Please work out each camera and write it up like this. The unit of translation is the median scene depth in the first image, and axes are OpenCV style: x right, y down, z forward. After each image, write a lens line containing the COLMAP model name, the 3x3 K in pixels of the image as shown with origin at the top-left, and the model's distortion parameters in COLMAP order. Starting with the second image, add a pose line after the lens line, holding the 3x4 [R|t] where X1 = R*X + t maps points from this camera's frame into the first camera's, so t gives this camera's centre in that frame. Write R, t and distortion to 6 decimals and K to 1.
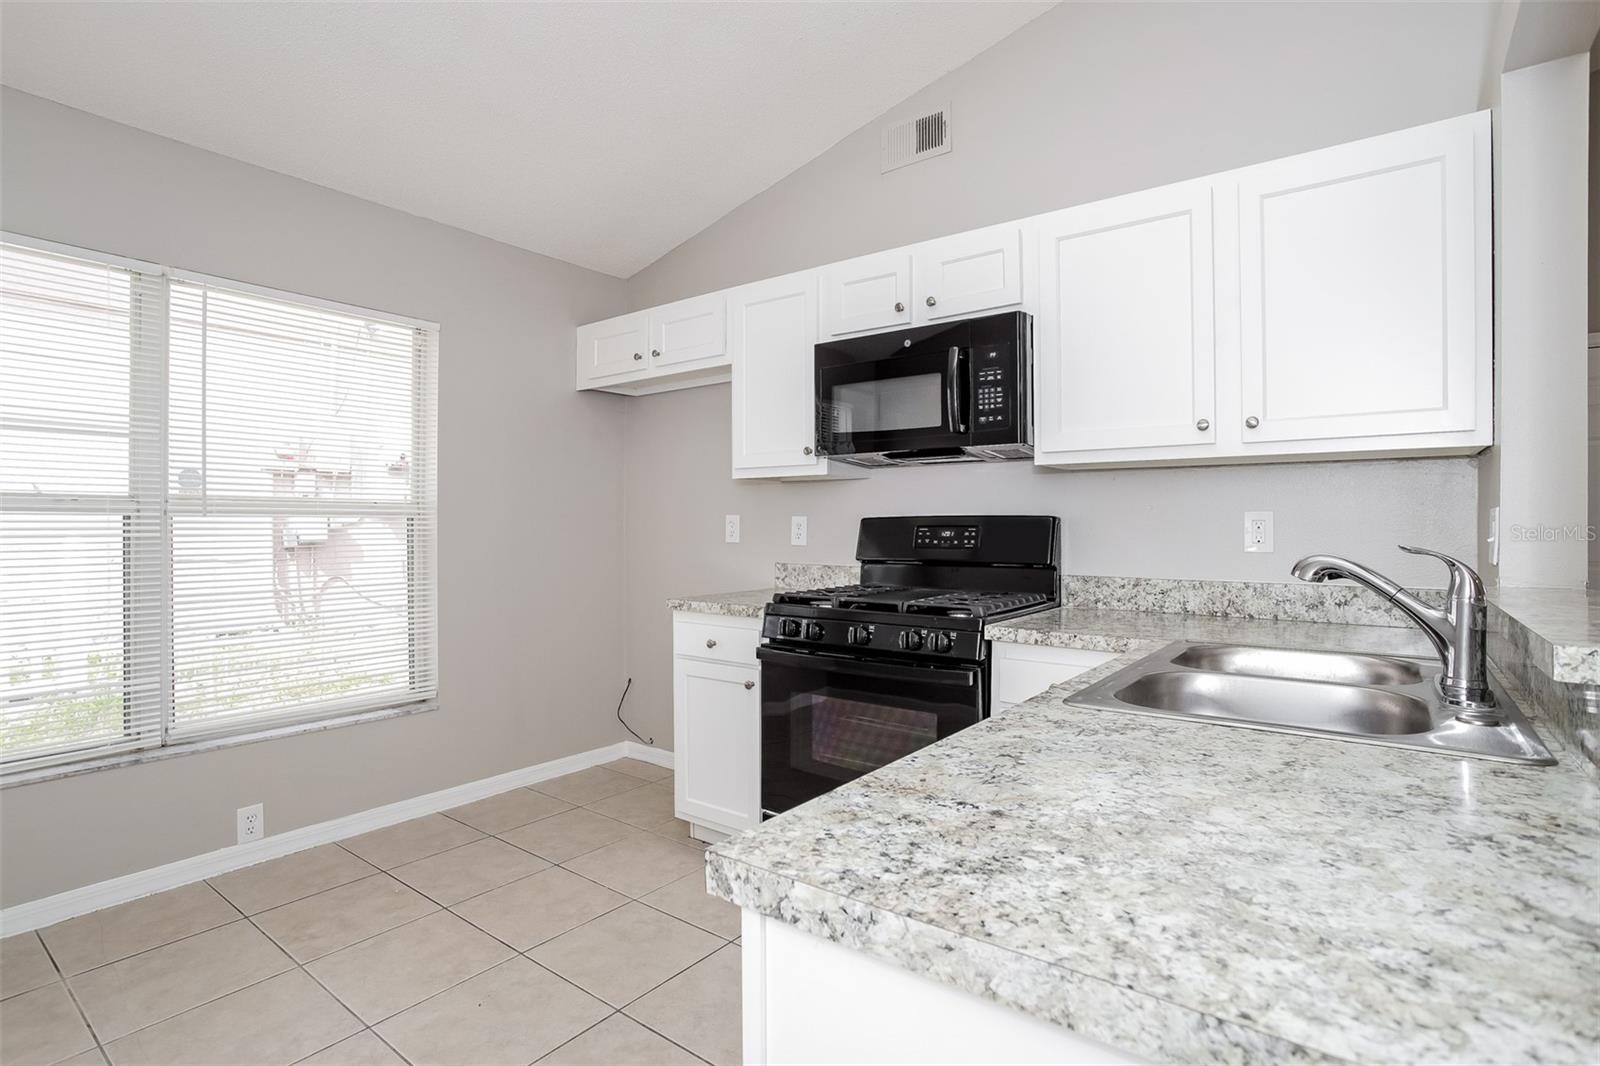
lens RADIAL K [[795.3, 0, 792.7], [0, 795.3, 532.5], [0, 0, 1]] dist [-0.036624, 0.005017]
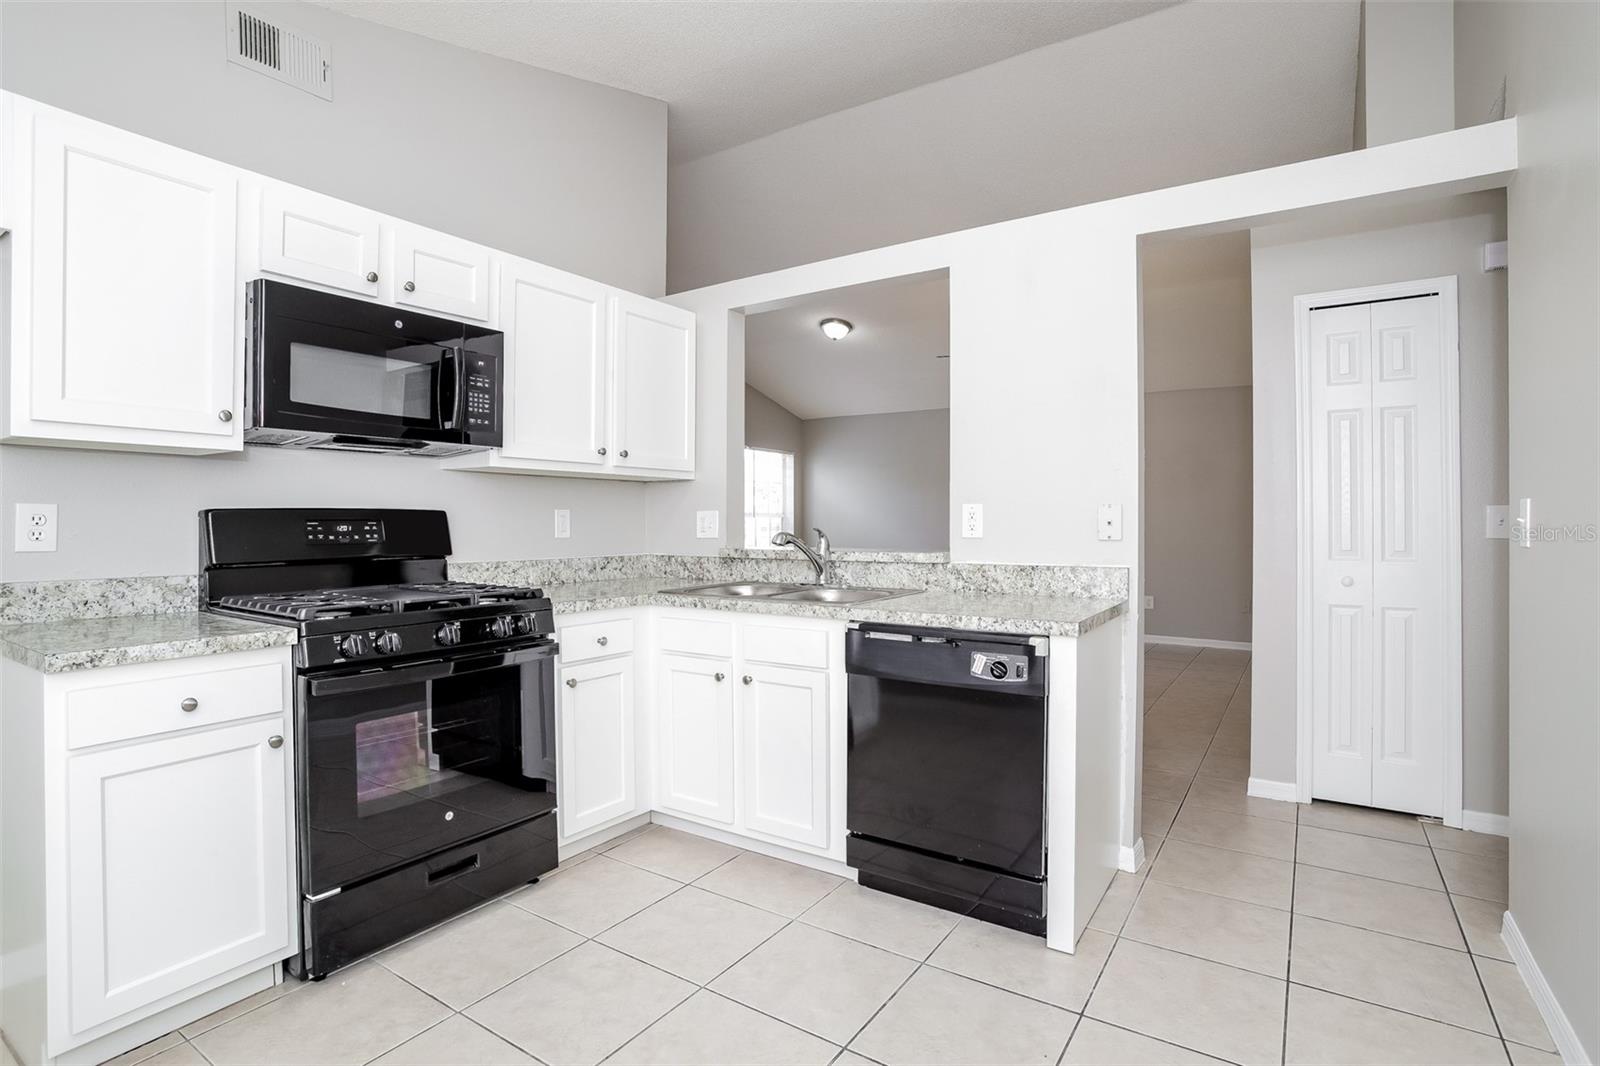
lens RADIAL K [[795.3, 0, 792.5], [0, 795.3, 523.2], [0, 0, 1]] dist [-0.036624, 0.005017]
pose [[-0.050860, -0.005509, 0.998691, -0.830182], [0.007069, 0.999958, 0.005876, -0.006575], [-0.998681, 0.007359, -0.050819, 0.604183]]
